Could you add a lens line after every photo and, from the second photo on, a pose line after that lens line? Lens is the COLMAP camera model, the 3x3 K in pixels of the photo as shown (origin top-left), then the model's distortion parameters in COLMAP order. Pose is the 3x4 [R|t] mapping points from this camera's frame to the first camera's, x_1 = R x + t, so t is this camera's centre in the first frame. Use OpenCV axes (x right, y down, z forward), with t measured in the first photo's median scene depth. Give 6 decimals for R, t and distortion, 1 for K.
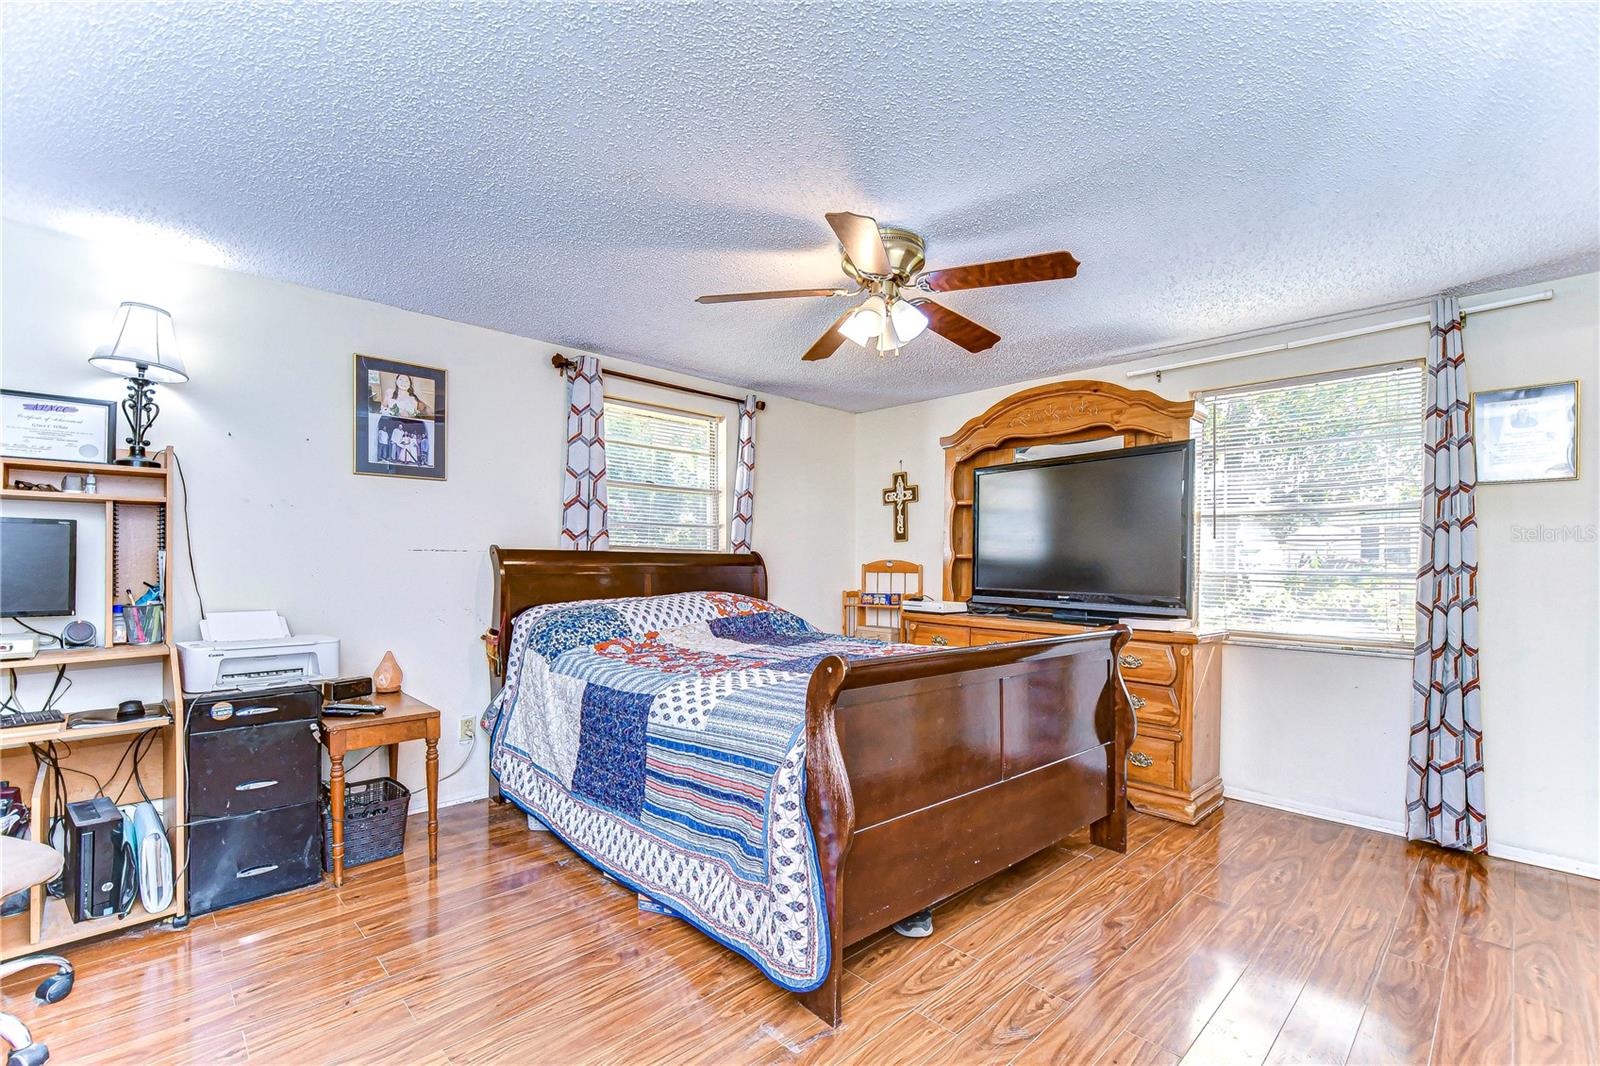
lens RADIAL K [[711.1, 0, 794.8], [0, 711.1, 568.2], [0, 0, 1]] dist [0.002932, -0.015739]
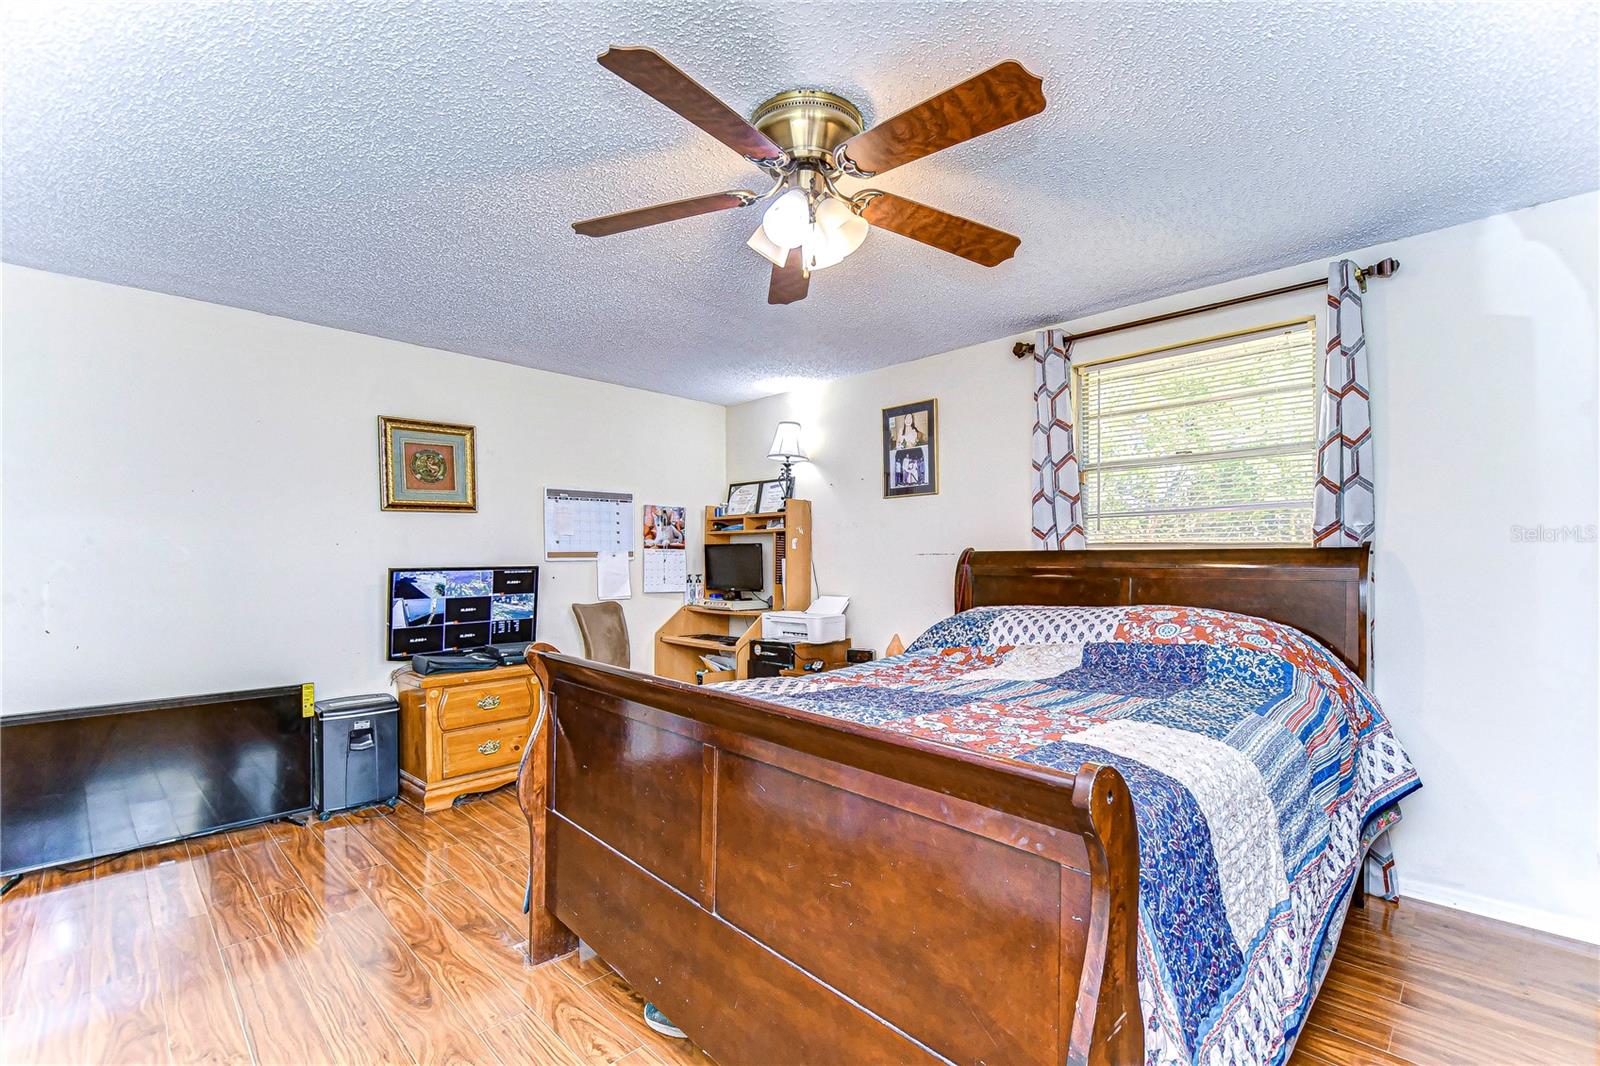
lens RADIAL K [[711.1, 0, 794.8], [0, 711.1, 568.2], [0, 0, 1]] dist [0.002932, -0.015739]
pose [[0.005175, 0.002636, -0.999983, 0.607236], [-0.000709, 0.999996, 0.002633, -0.004383], [0.999986, 0.000695, 0.005176, 0.694179]]
